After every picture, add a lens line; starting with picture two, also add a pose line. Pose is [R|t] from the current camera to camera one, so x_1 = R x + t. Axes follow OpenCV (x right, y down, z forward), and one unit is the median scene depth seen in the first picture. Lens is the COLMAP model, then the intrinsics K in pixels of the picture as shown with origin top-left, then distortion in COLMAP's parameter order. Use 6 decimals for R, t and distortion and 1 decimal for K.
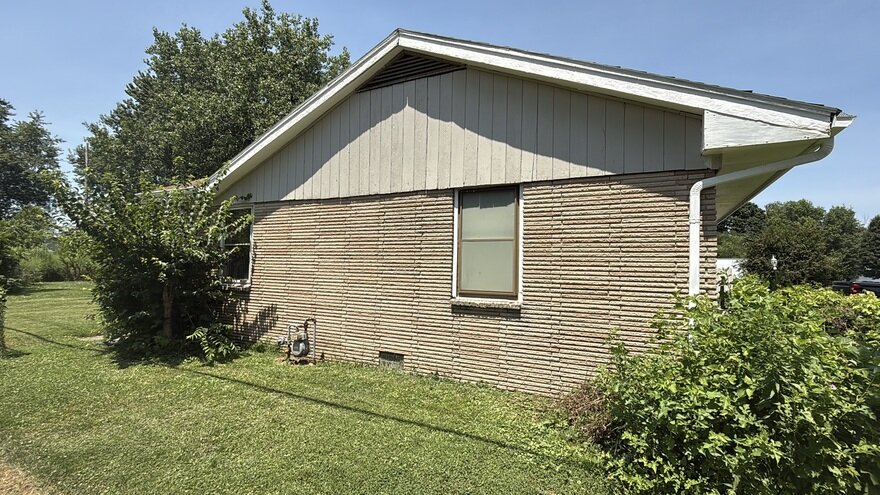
lens RADIAL K [[400.5, 0, 439.3], [0, 400.5, 247.3], [0, 0, 1]] dist [0.000356, -0.000960]
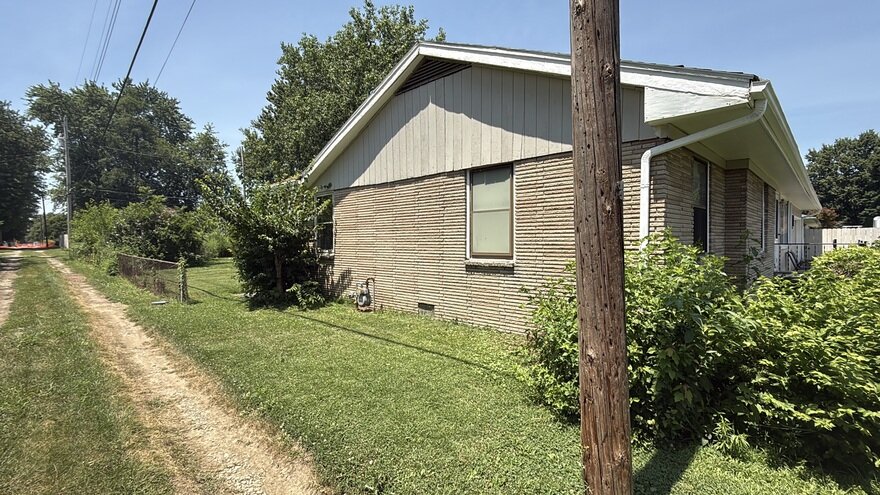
lens RADIAL K [[400.5, 0, 441.0], [0, 400.5, 245.7], [0, 0, 1]] dist [0.000356, -0.000960]
pose [[0.958939, -0.025070, -0.282502, 0.290213], [0.043047, 0.997411, 0.057608, 0.009837], [0.280326, -0.067403, 0.957535, -0.186566]]
